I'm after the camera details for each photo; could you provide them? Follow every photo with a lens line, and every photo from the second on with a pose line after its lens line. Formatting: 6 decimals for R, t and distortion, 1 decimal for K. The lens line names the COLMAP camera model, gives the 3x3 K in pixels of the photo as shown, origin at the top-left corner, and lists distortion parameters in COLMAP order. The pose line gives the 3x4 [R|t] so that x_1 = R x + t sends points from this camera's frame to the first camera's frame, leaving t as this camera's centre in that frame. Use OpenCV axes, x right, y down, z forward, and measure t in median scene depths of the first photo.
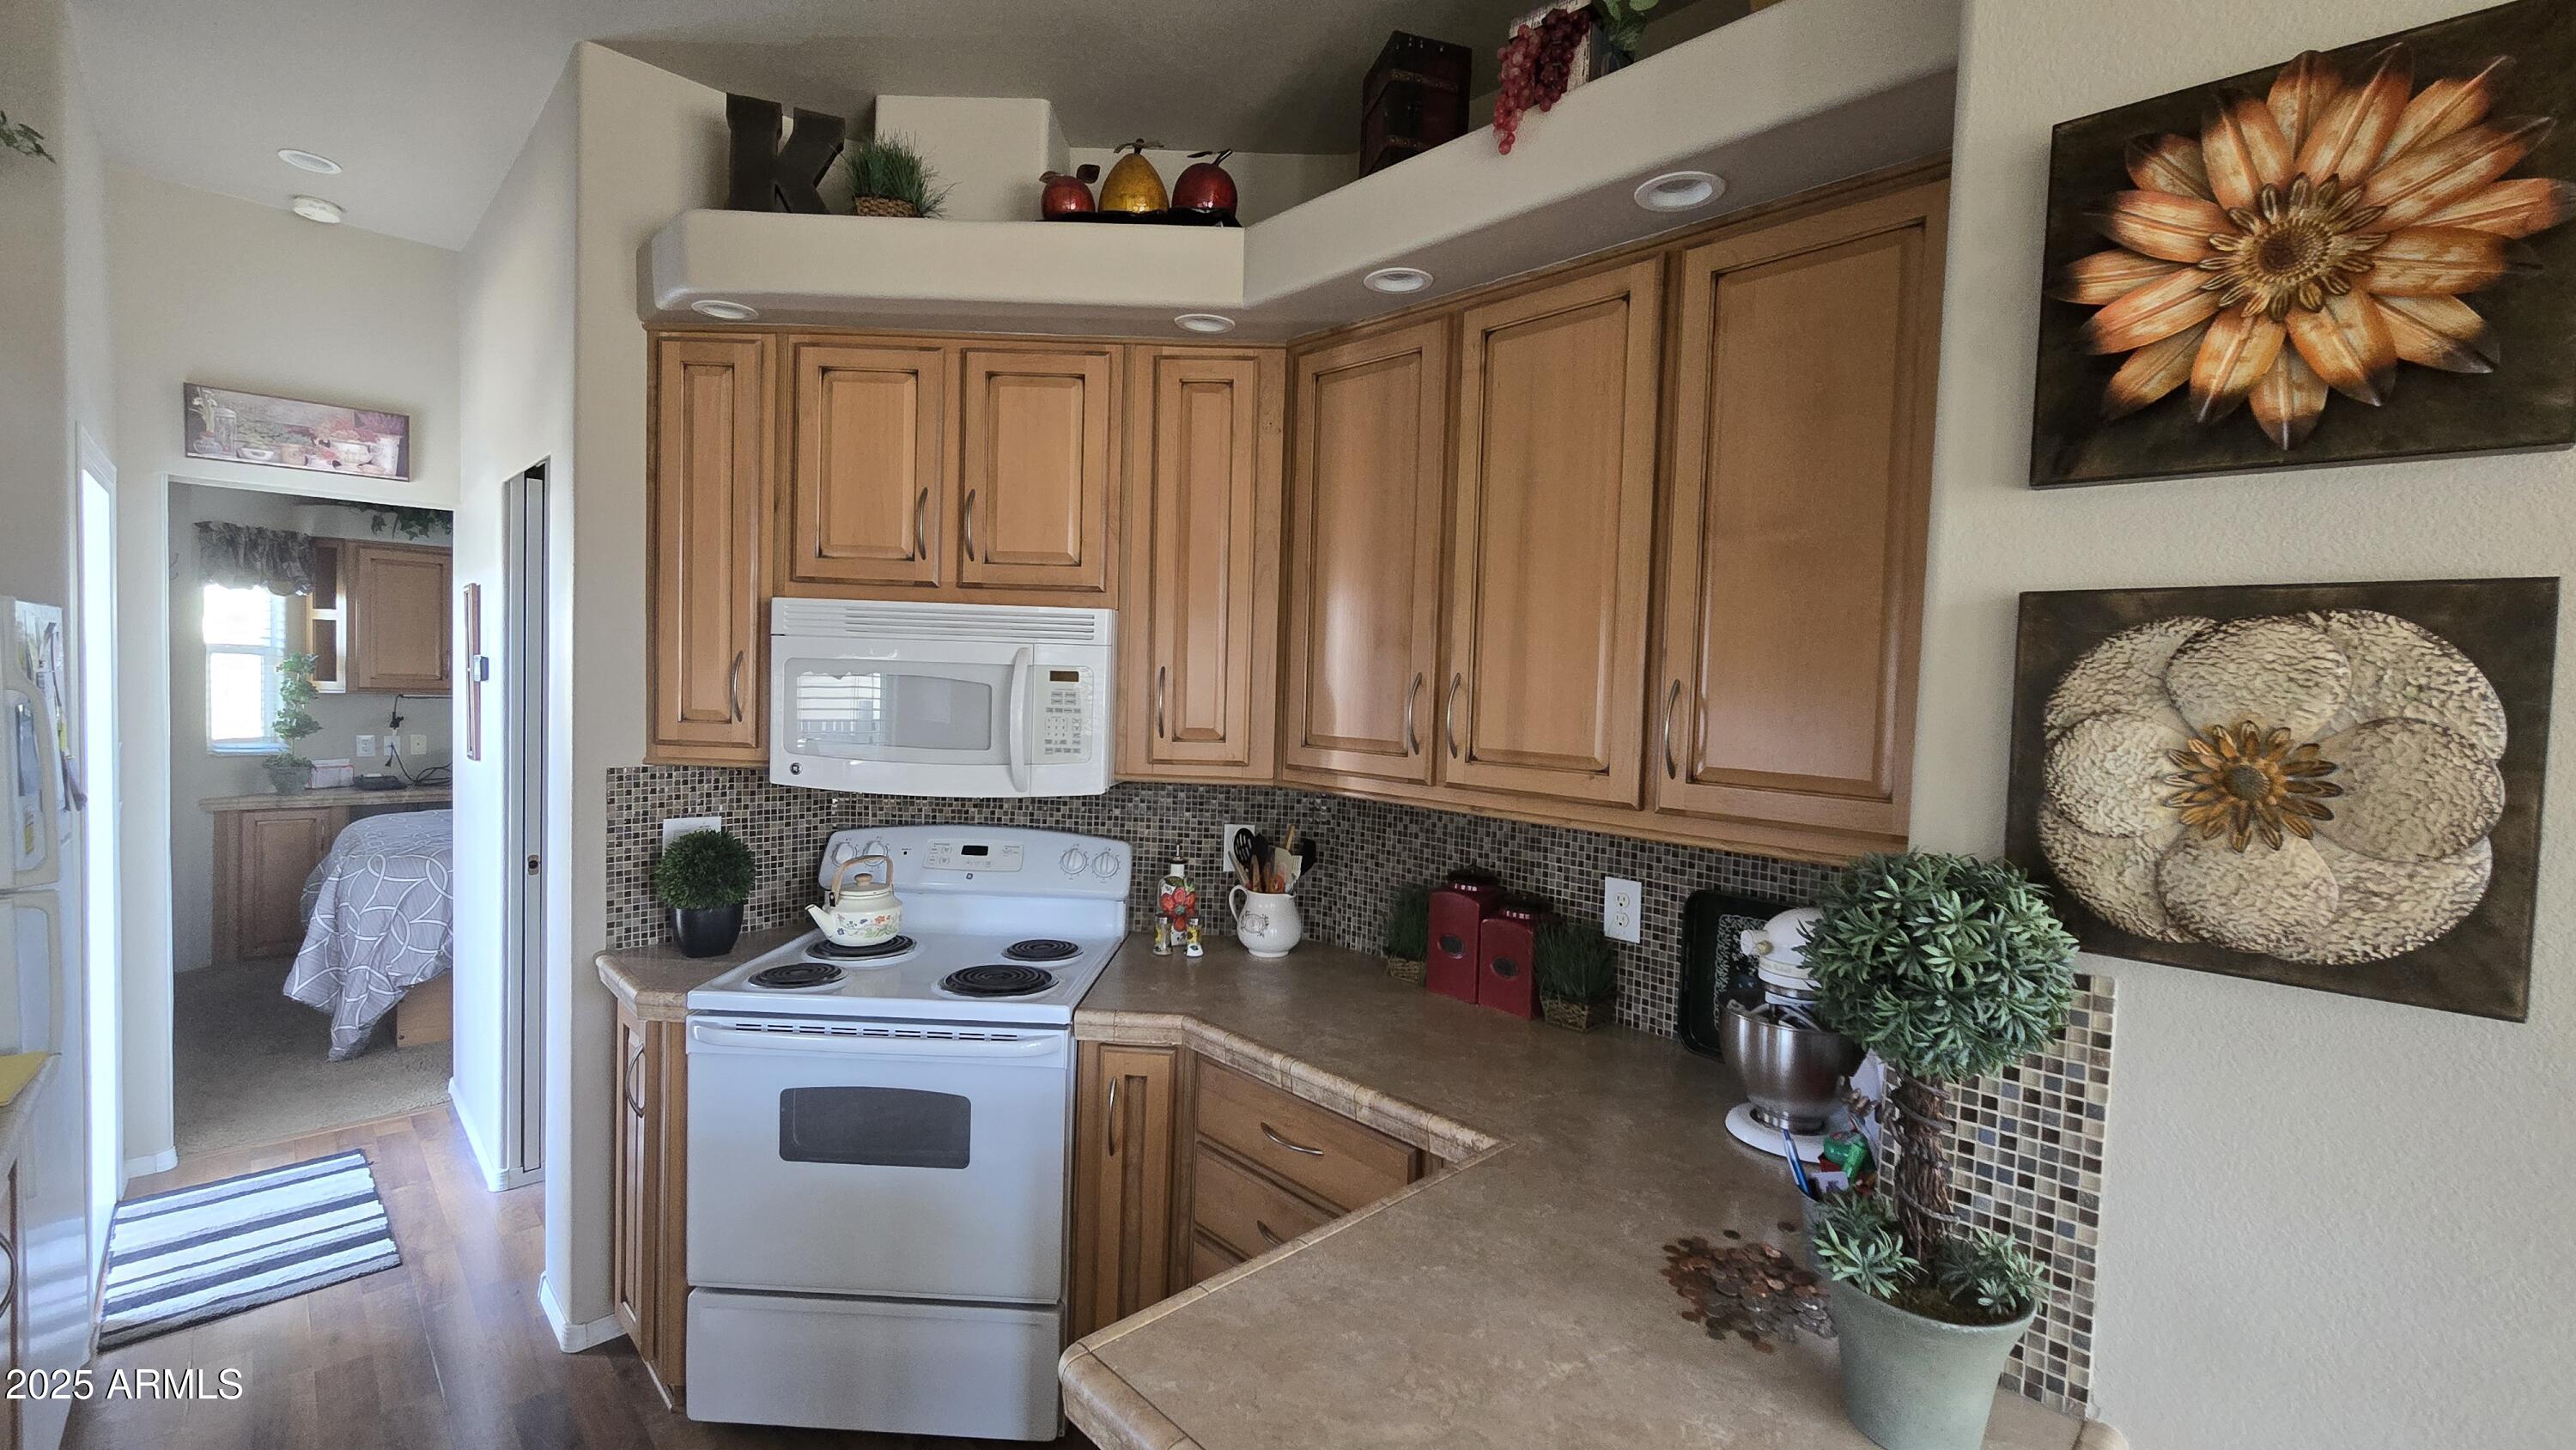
lens RADIAL K [[1064.7, 0, 1280.7], [0, 1064.7, 717.6], [0, 0, 1]] dist [0.000540, -0.000506]
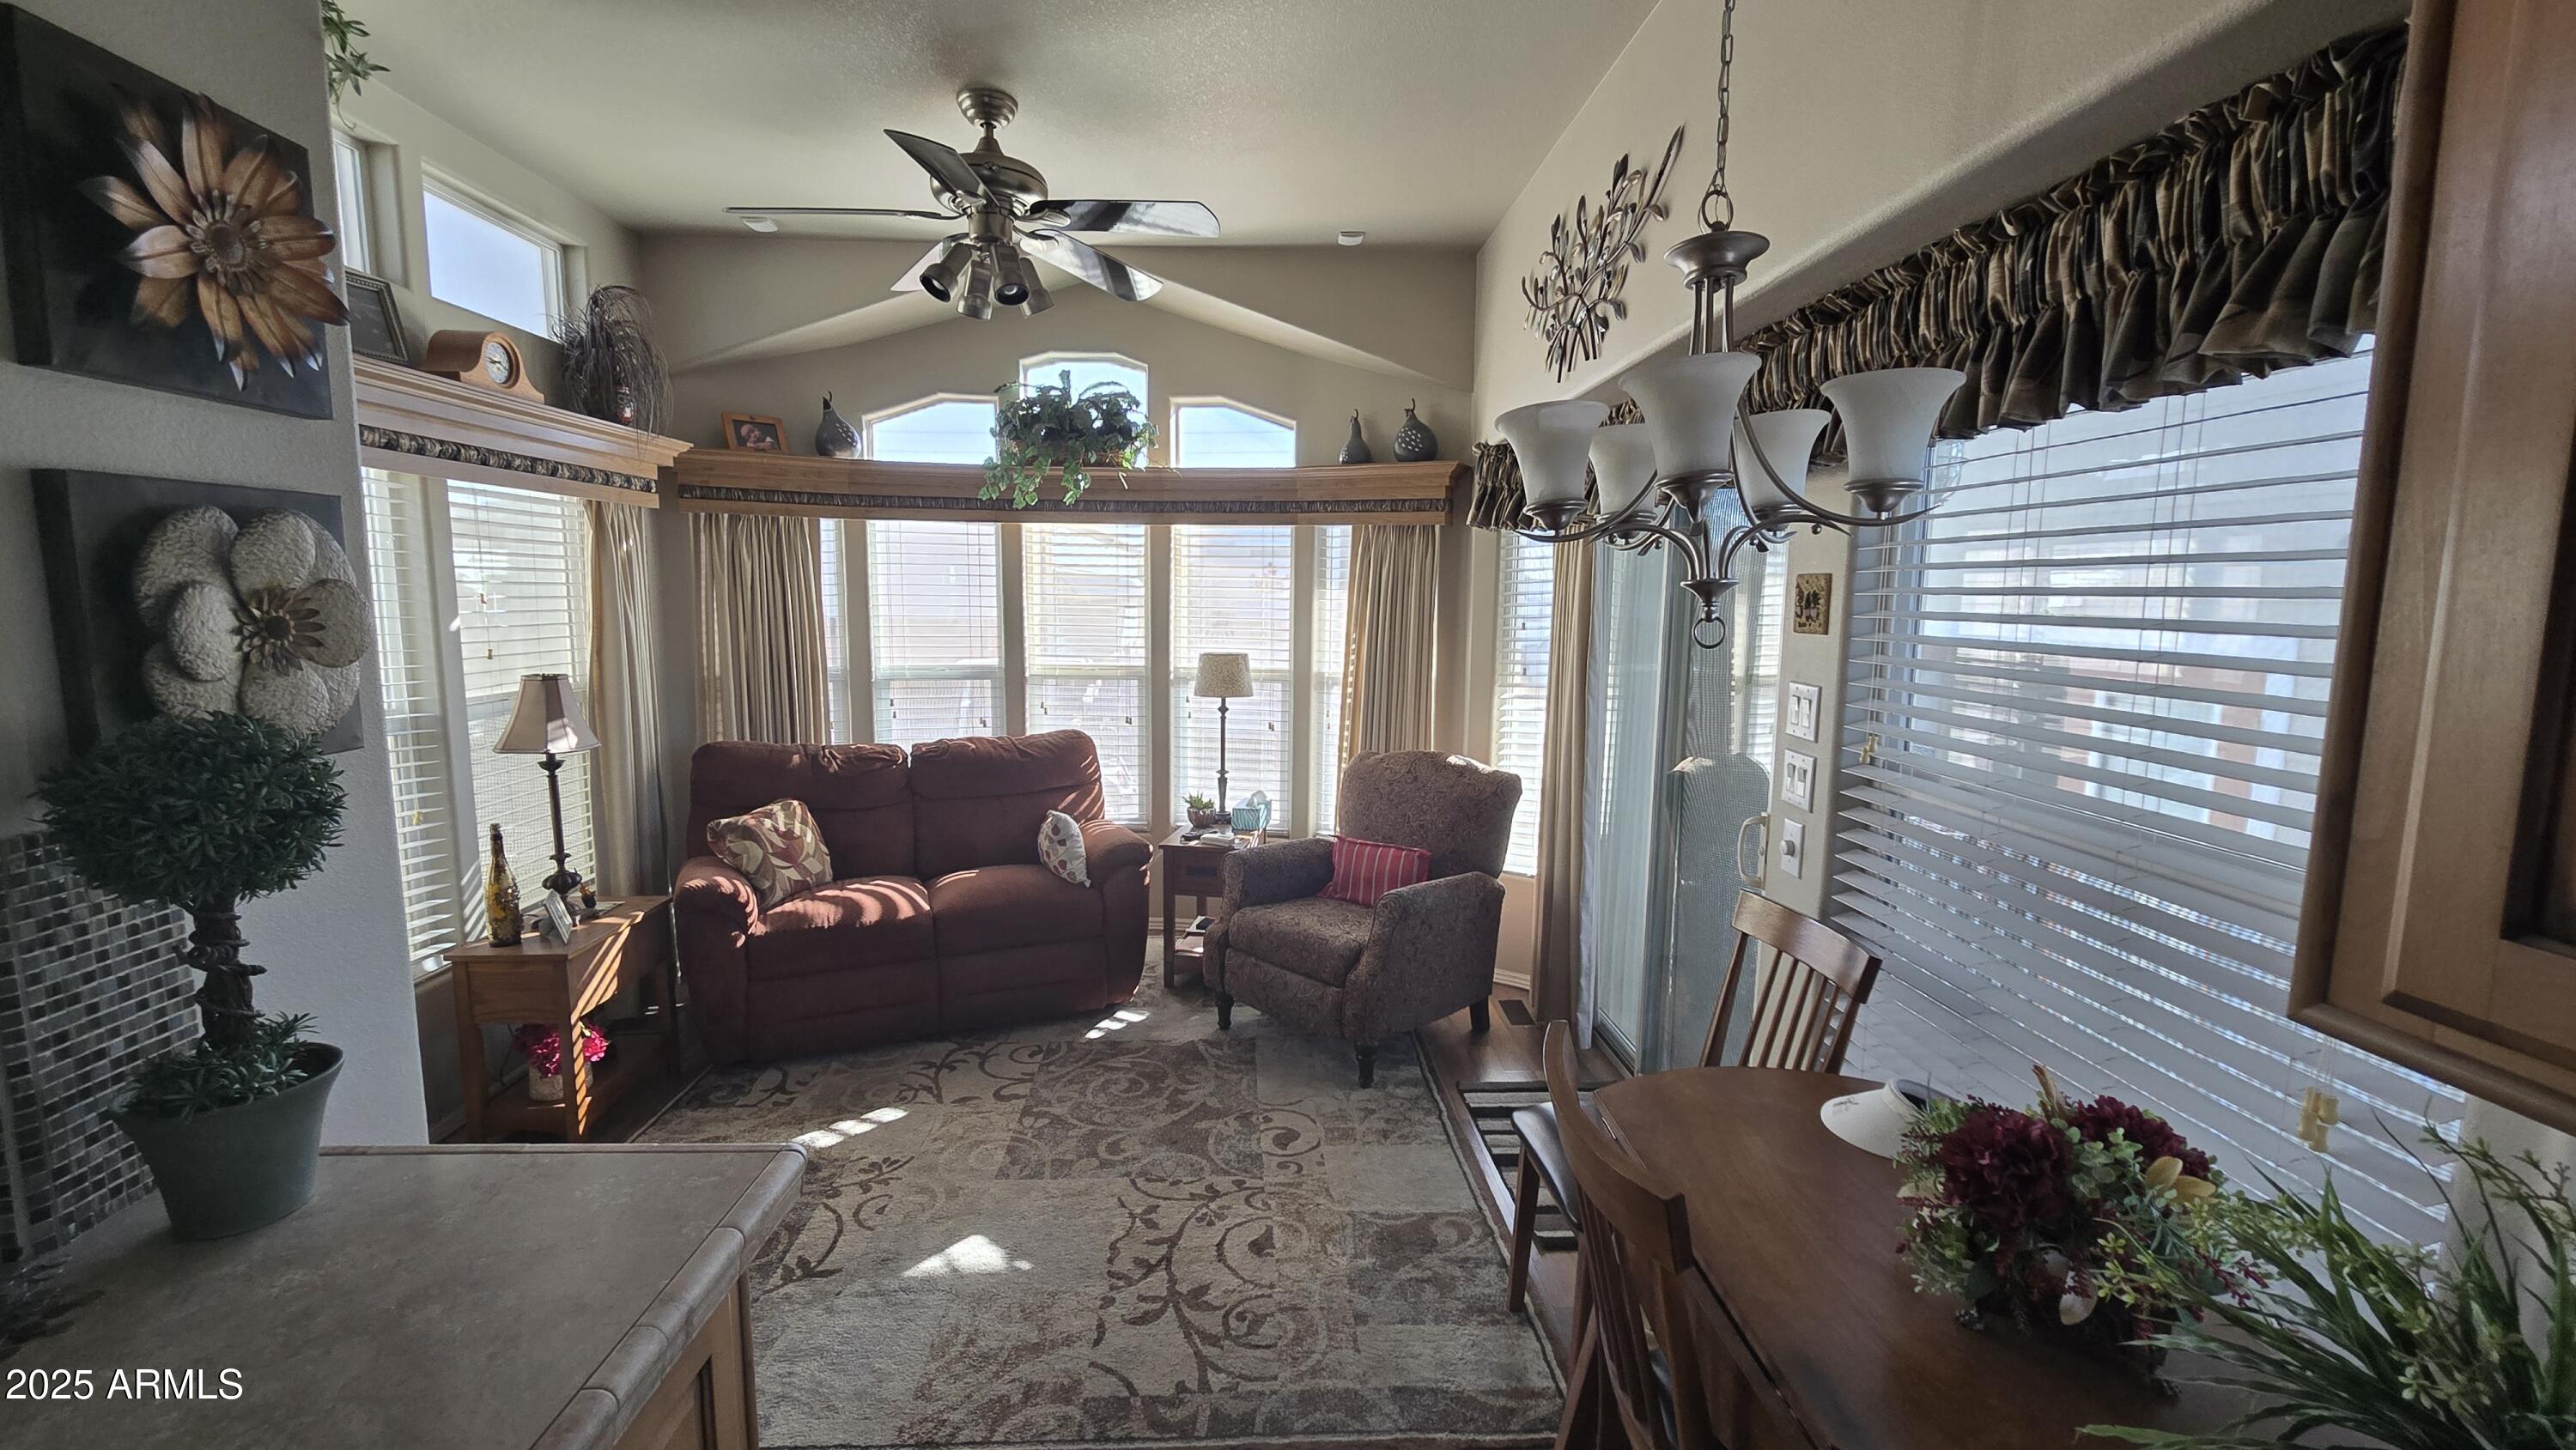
lens RADIAL K [[1064.7, 0, 1279.3], [0, 1064.7, 718.0], [0, 0, 1]] dist [0.000540, -0.000506]
pose [[-0.761074, -0.119872, 0.637492, -0.409772], [-0.009671, 0.984764, 0.173626, -0.031590], [-0.648593, 0.125977, -0.750638, 0.471983]]
